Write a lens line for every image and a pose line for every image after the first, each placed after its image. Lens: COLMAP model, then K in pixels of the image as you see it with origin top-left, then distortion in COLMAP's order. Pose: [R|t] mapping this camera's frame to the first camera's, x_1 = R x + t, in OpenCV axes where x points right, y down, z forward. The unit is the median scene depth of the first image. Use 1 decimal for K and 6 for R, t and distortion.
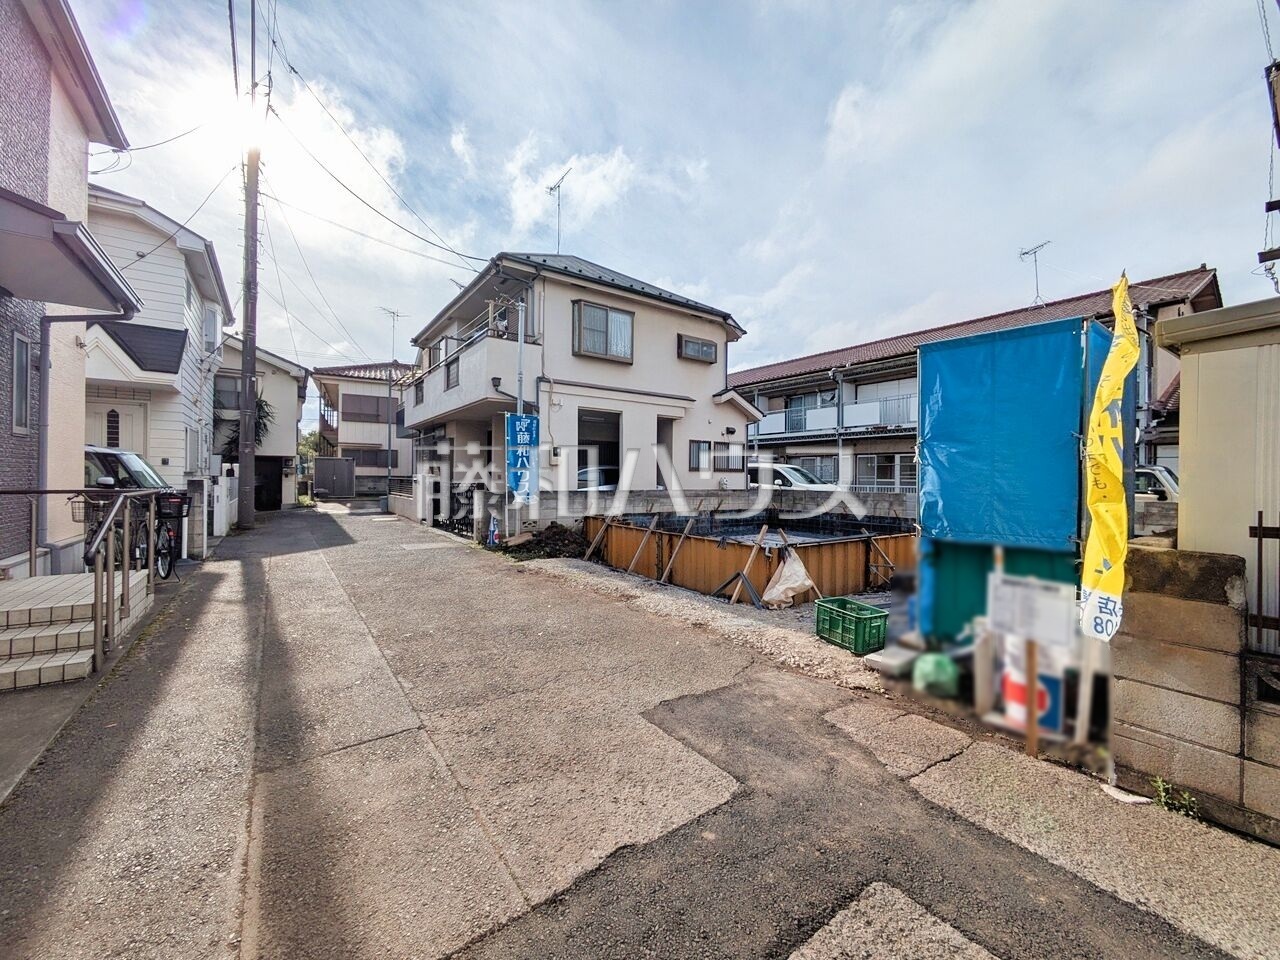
lens RADIAL K [[505.5, 0, 646.0], [0, 505.5, 480.0], [0, 0, 1]] dist [0.003014, 0.000262]
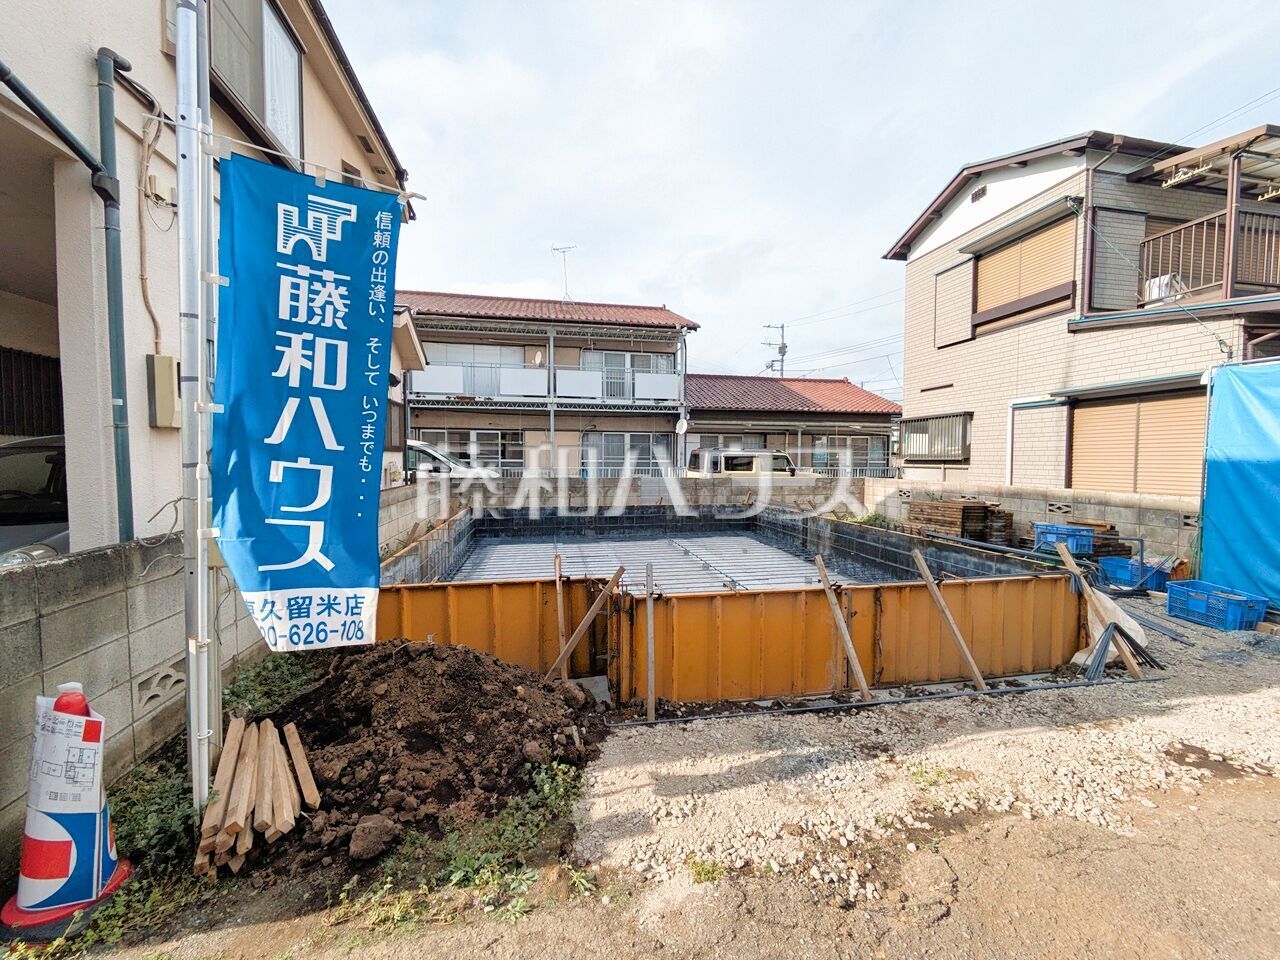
lens RADIAL K [[505.5, 0, 642.6], [0, 505.5, 475.7], [0, 0, 1]] dist [0.003014, 0.000262]
pose [[0.419213, -0.037864, 0.907098, -0.271685], [0.000619, 0.999142, 0.041420, -0.013034], [-0.907888, -0.016802, 0.418876, 0.553431]]
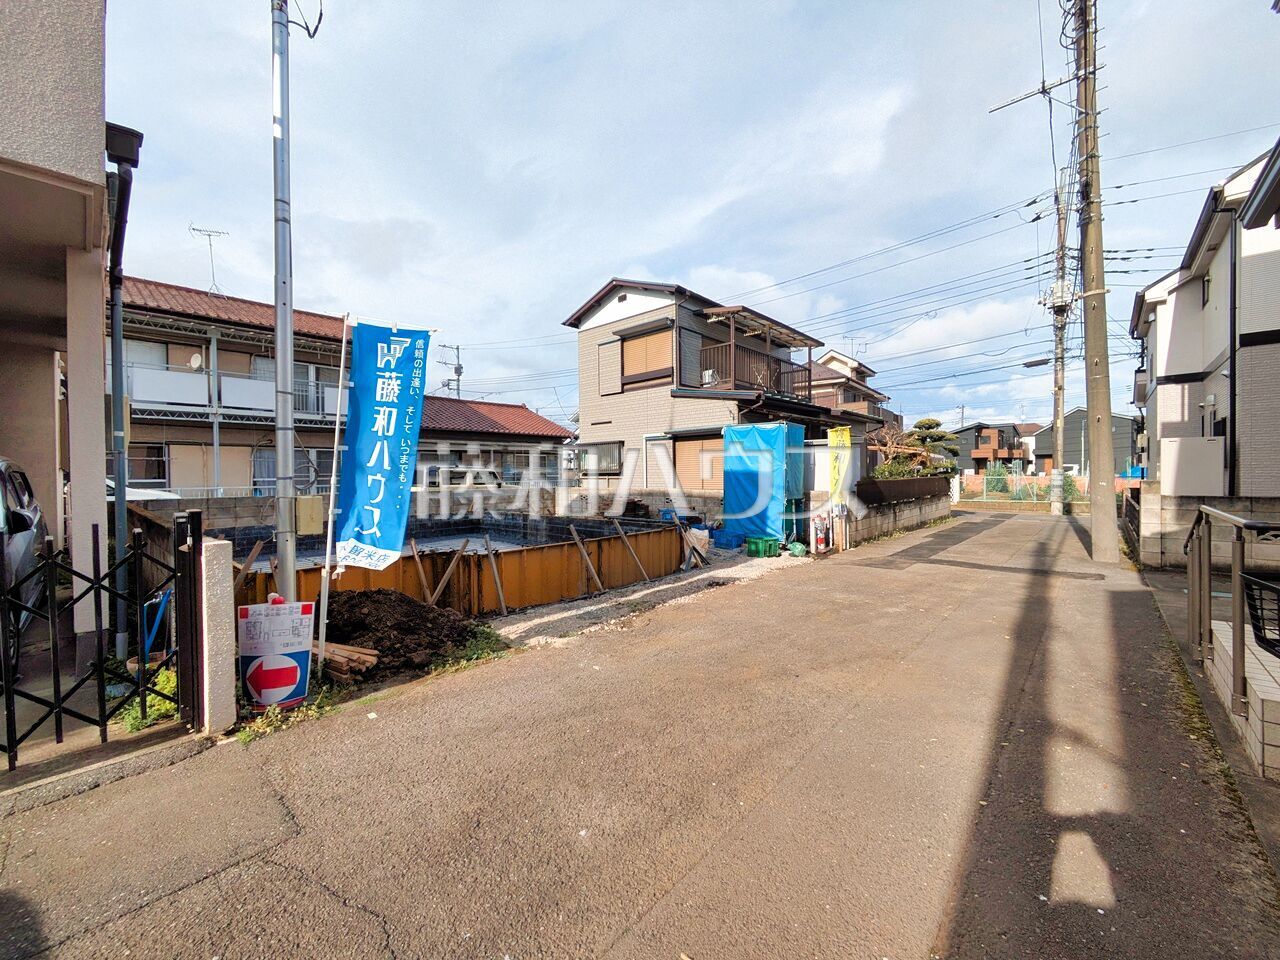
lens RADIAL K [[505.5, 0, 642.3], [0, 505.5, 482.2], [0, 0, 1]] dist [0.003014, 0.000262]
pose [[-0.208852, -0.020878, 0.977724, -0.487891], [0.010692, 0.999664, 0.023631, -0.009788], [-0.977889, 0.015389, -0.208558, 0.618830]]
